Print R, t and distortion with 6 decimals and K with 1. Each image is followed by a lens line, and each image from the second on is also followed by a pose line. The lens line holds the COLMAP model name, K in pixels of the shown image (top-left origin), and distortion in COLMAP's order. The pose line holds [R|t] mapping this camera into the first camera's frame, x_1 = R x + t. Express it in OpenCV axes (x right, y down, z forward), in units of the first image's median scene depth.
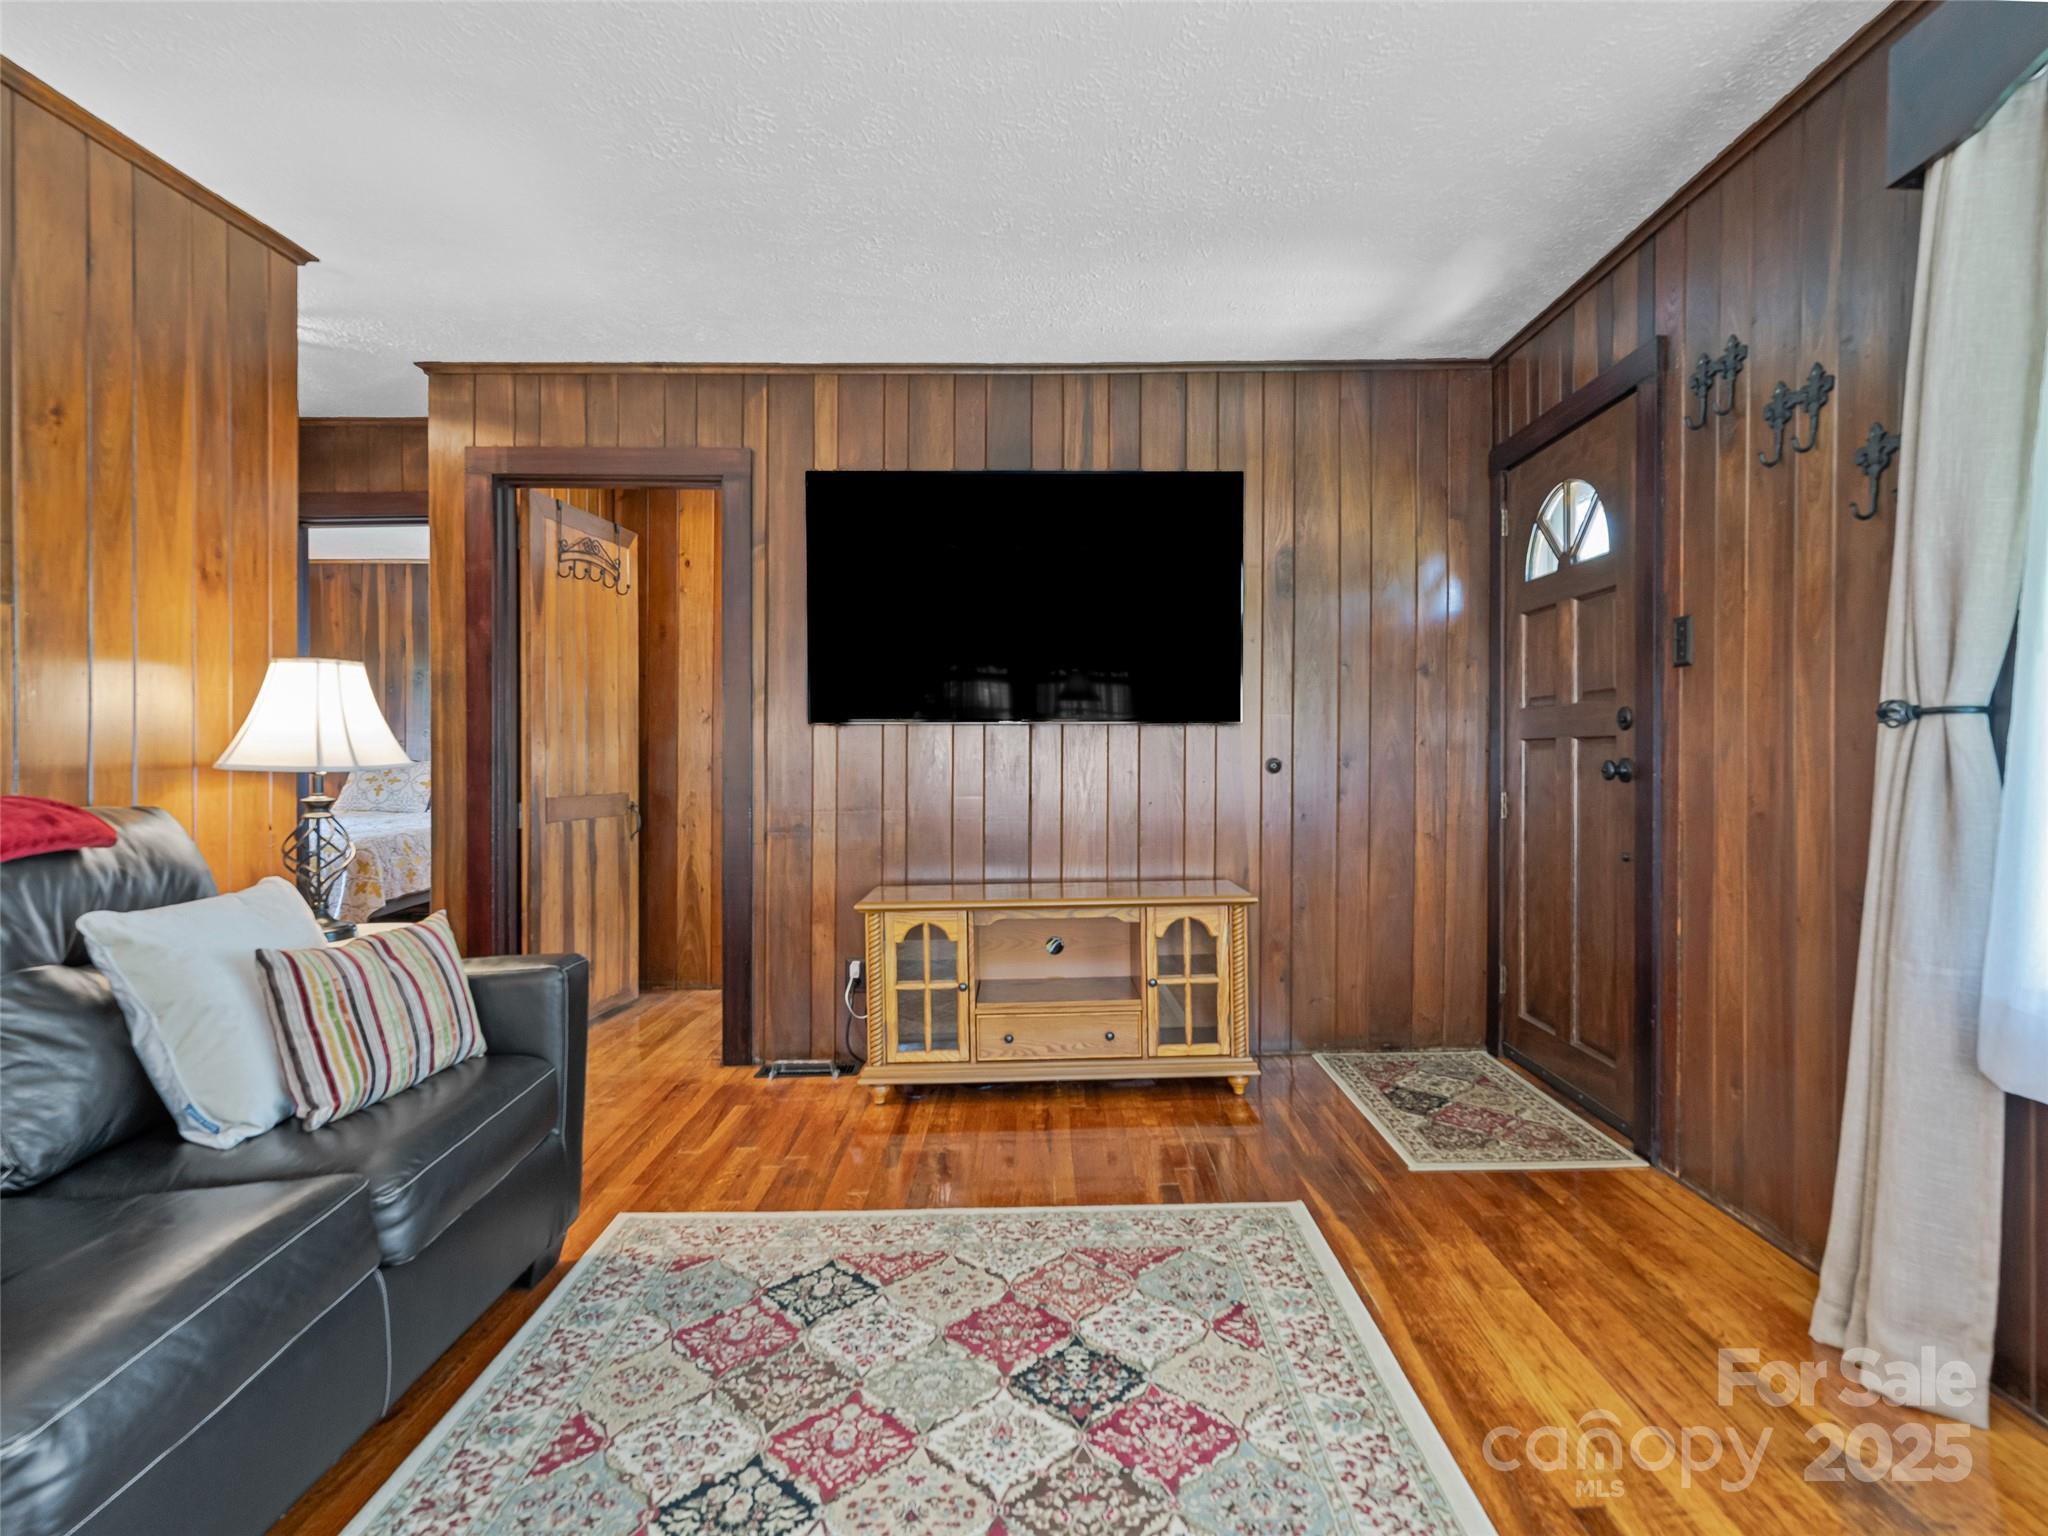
lens RADIAL K [[1095.0, 0, 1052.4], [0, 1095.0, 759.9], [0, 0, 1]] dist [-0.005015, -0.000526]
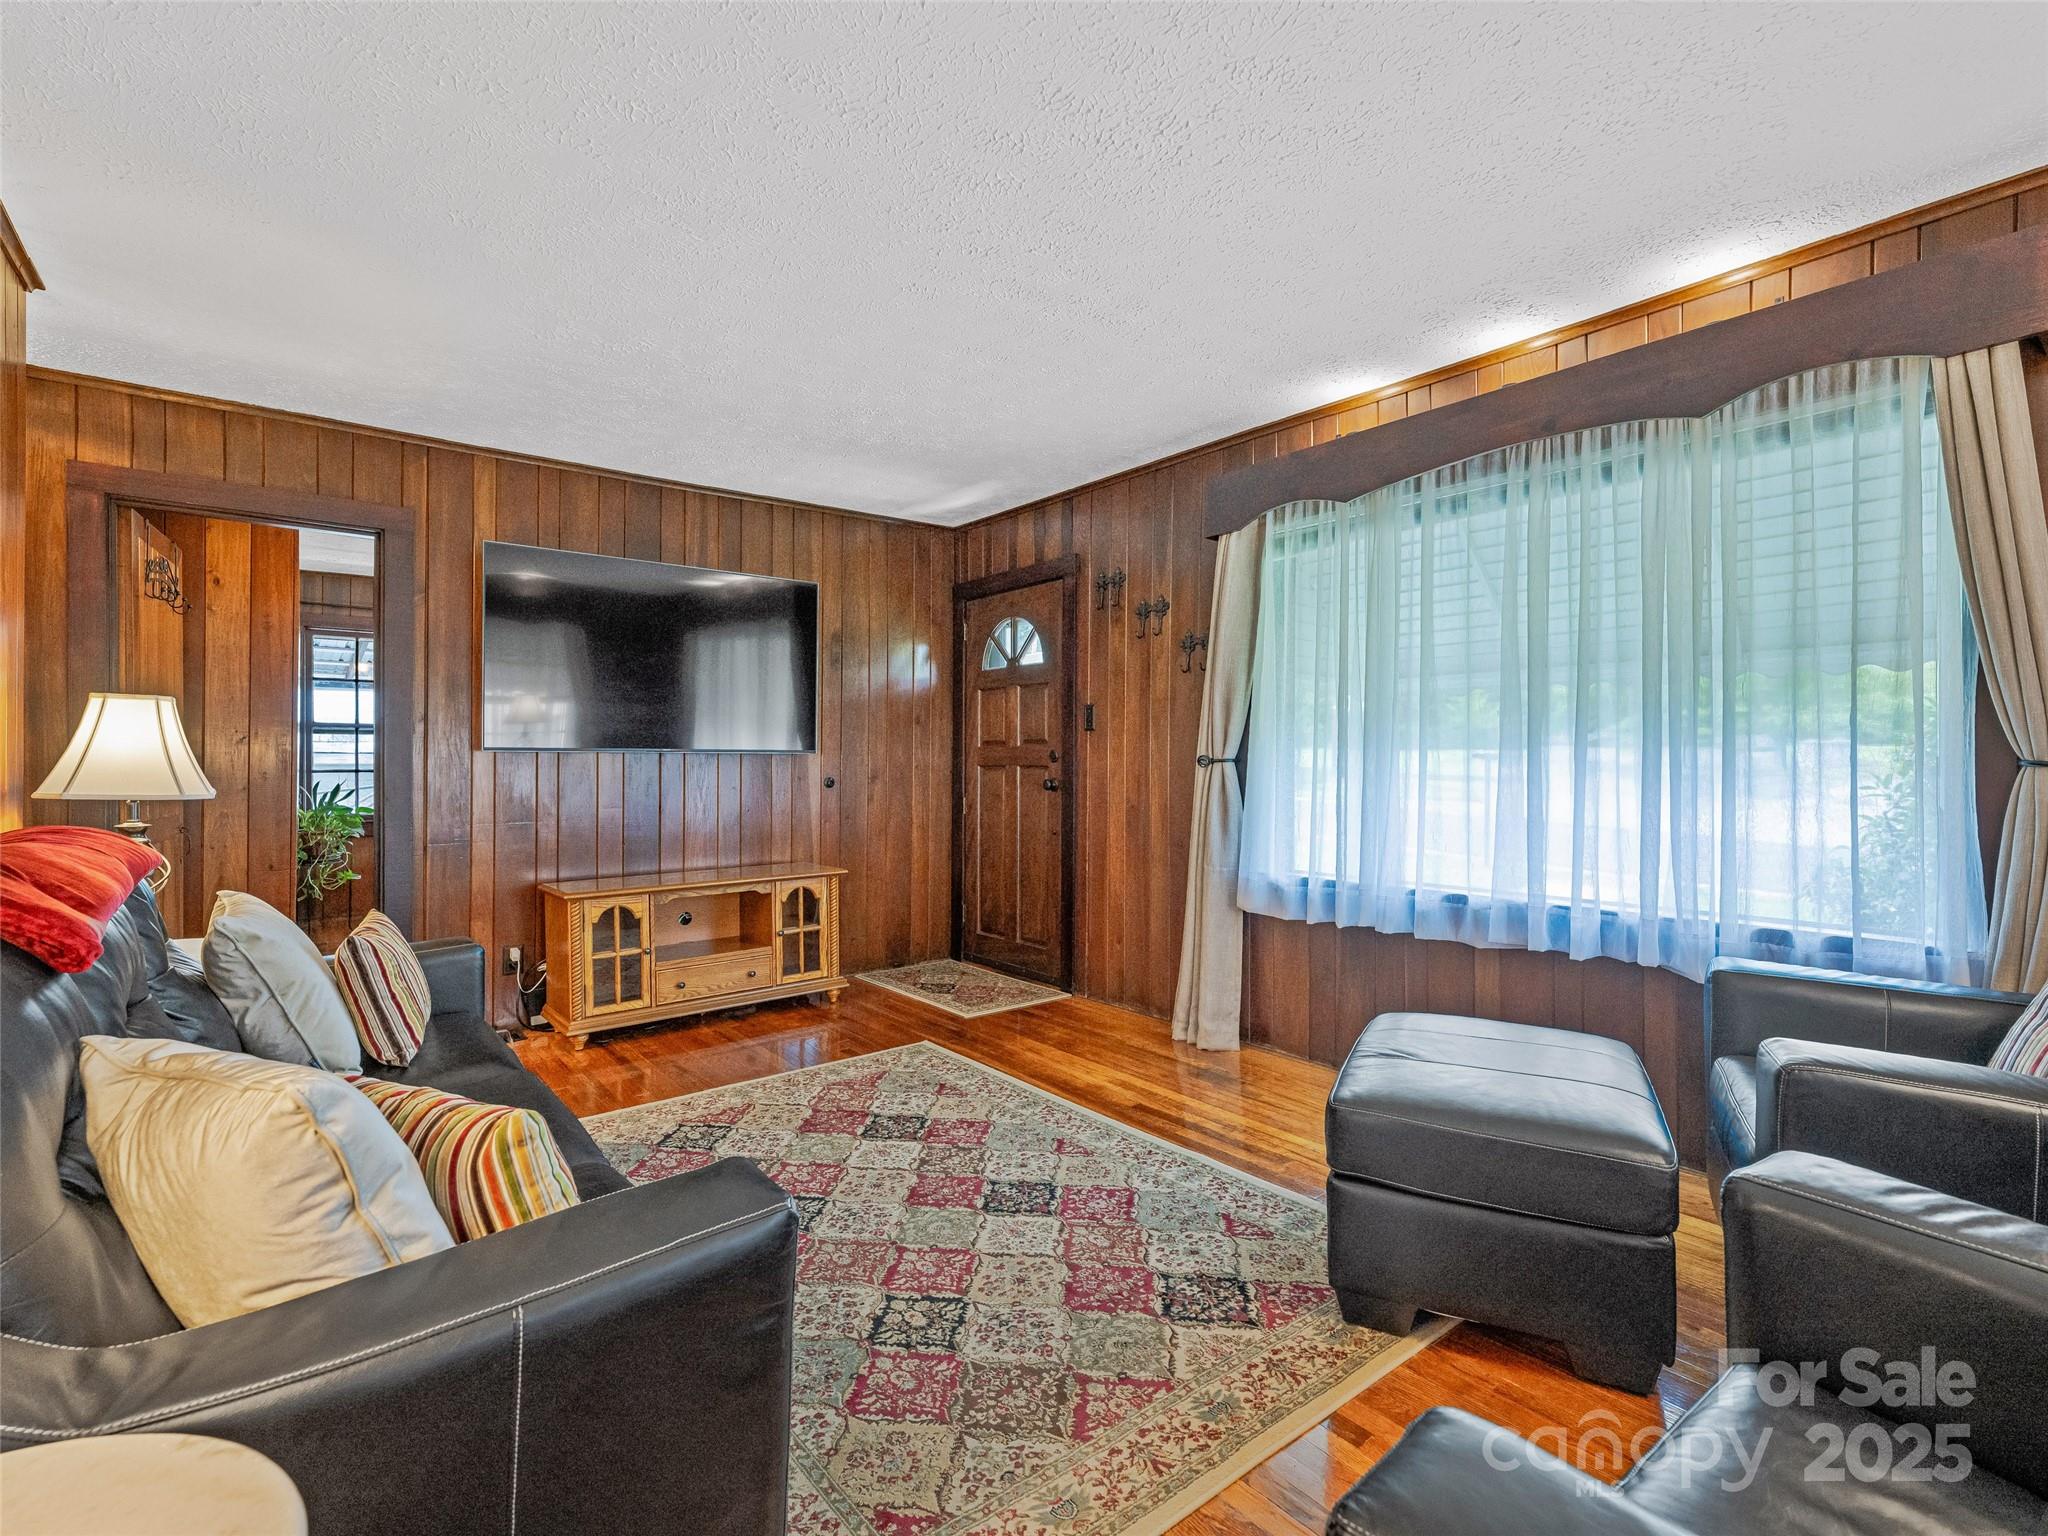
lens RADIAL K [[960.2, 0, 1054.9], [0, 960.2, 770.2], [0, 0, 1]] dist [0.001649, 0.000500]
pose [[0.782370, -0.000558, 0.622814, -0.525914], [0.000725, 1.000000, -0.000015, -0.016191], [-0.622814, 0.000463, 0.782370, -0.283165]]
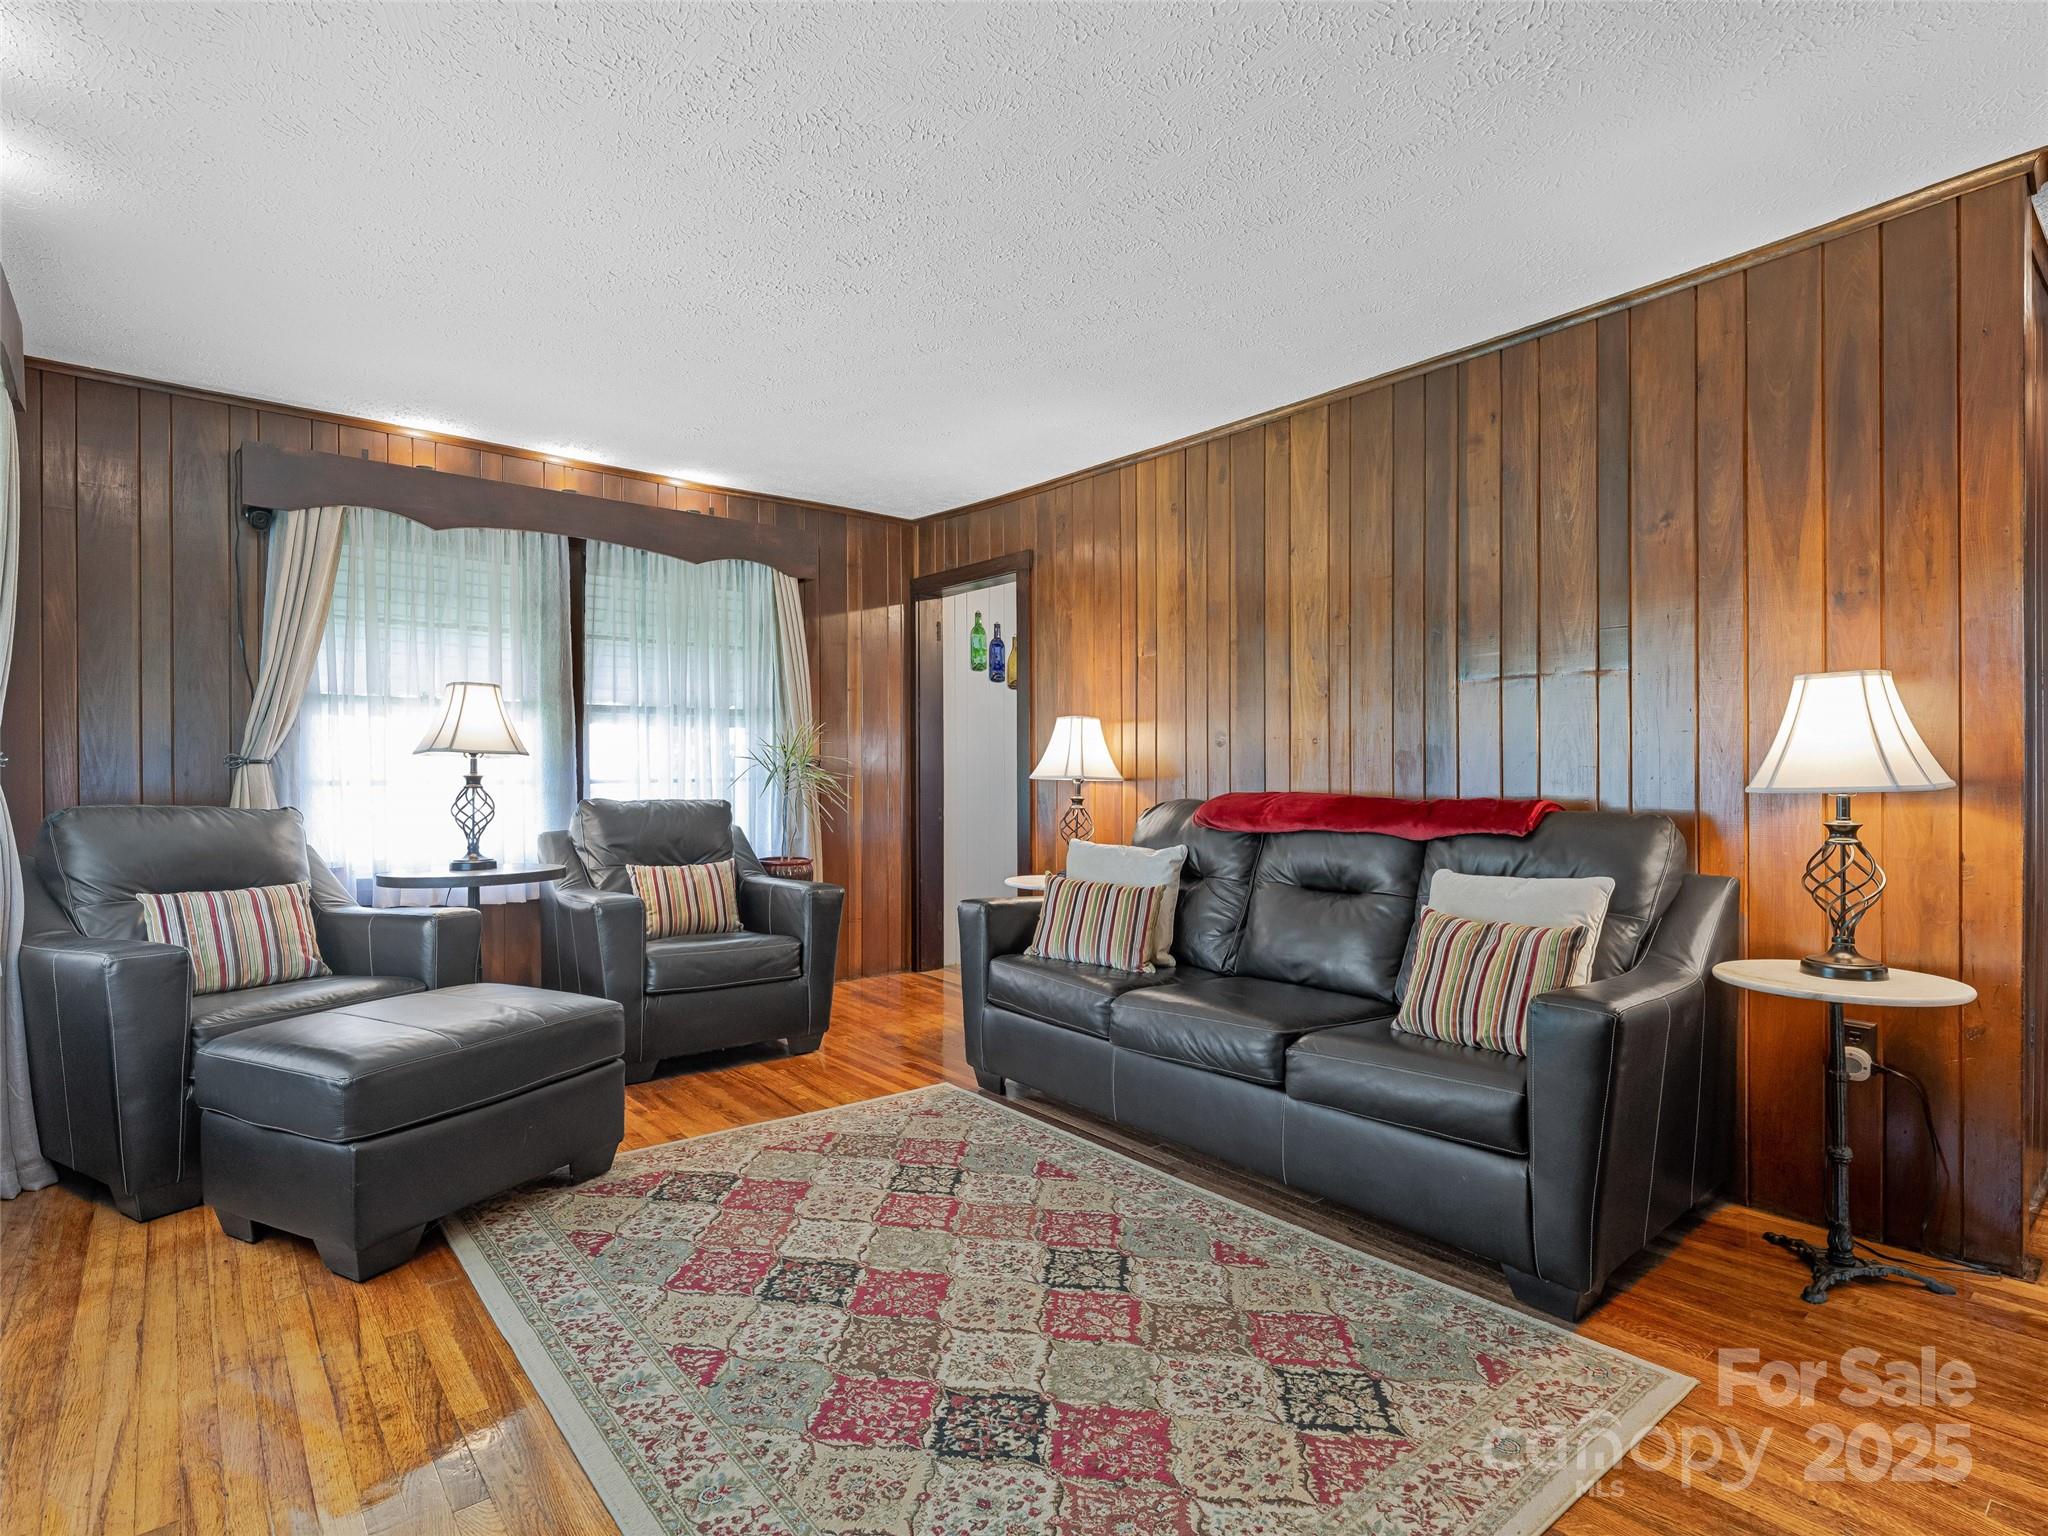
lens RADIAL K [[1095.0, 0, 1052.4], [0, 1095.0, 759.9], [0, 0, 1]] dist [-0.005015, -0.000526]
pose [[-0.779383, 0.001387, -0.626546, 0.408623], [0.000786, 0.999999, 0.001236, -0.018125], [0.626547, 0.000471, -0.779384, 1.242647]]
